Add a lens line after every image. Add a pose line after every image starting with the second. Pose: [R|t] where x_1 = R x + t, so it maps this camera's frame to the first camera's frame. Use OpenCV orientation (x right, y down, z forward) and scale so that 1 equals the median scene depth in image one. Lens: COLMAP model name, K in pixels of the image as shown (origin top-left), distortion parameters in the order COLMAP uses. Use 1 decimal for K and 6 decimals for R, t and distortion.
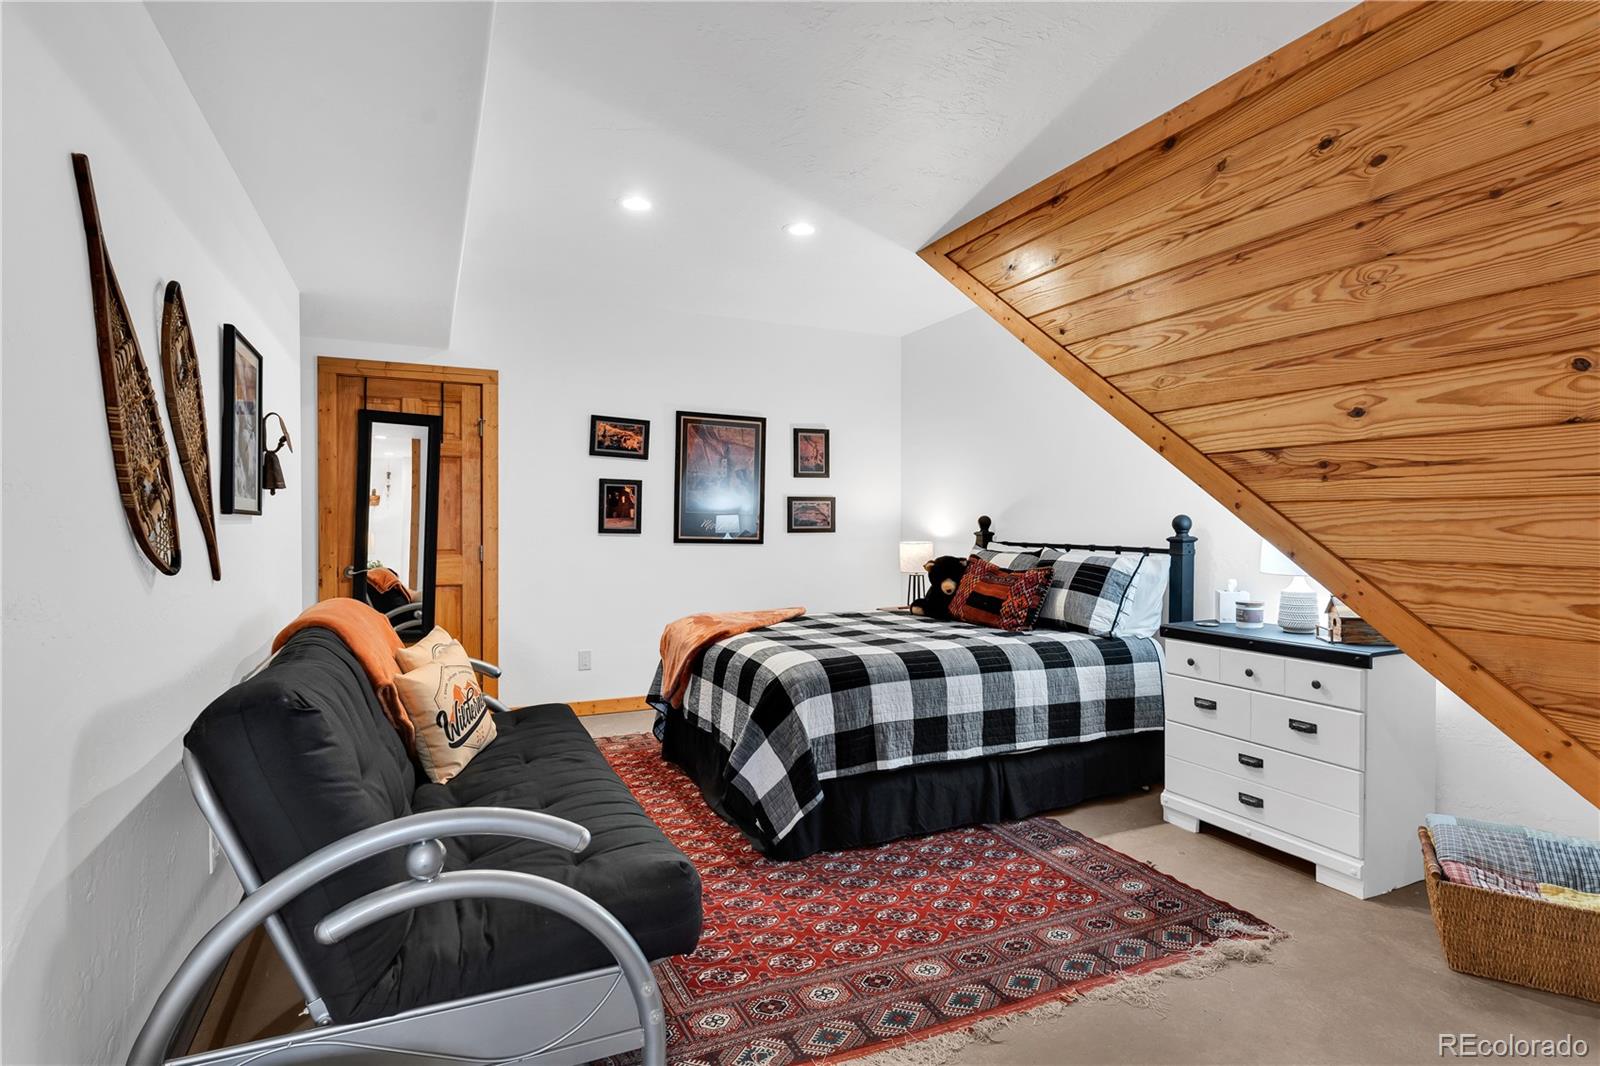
lens RADIAL K [[795.9, 0, 798.4], [0, 795.9, 535.1], [0, 0, 1]] dist [0.000921, 0.000170]
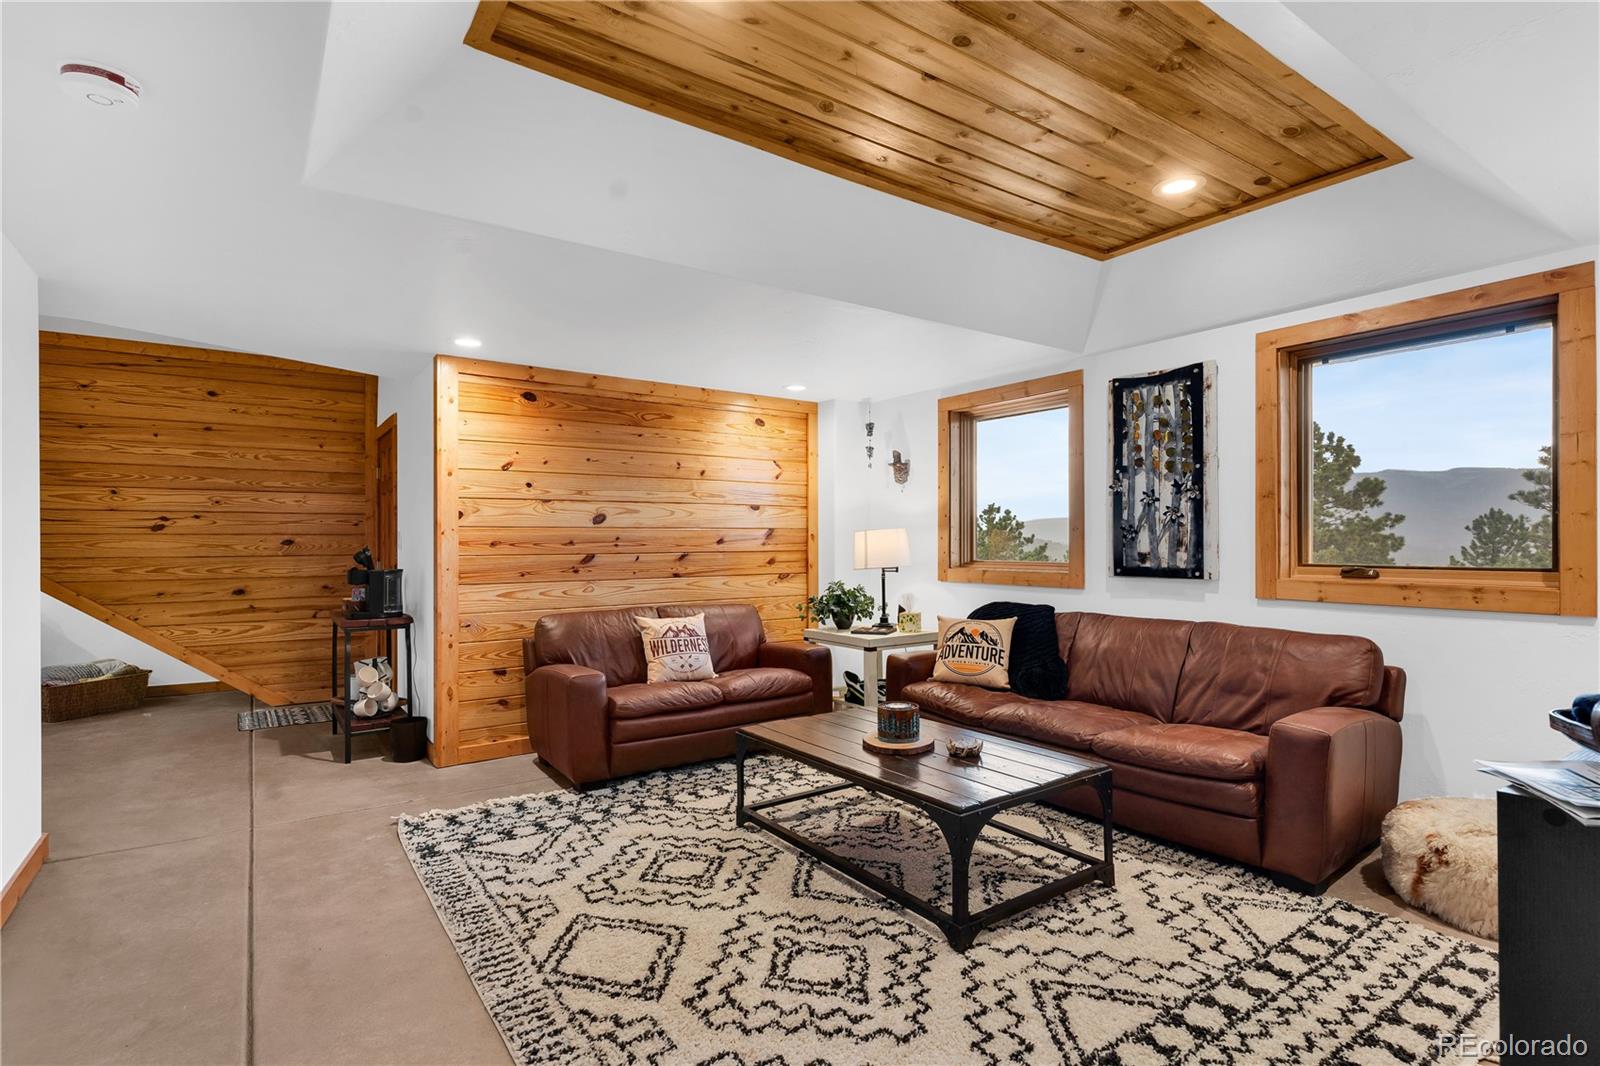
lens RADIAL K [[795.9, 0, 801.2], [0, 795.9, 539.1], [0, 0, 1]] dist [0.000921, 0.000170]
pose [[-0.176757, -0.007869, 0.984223, -2.497768], [0.014429, 0.999840, 0.010585, -0.024242], [-0.984149, 0.016072, -0.176615, -1.064264]]
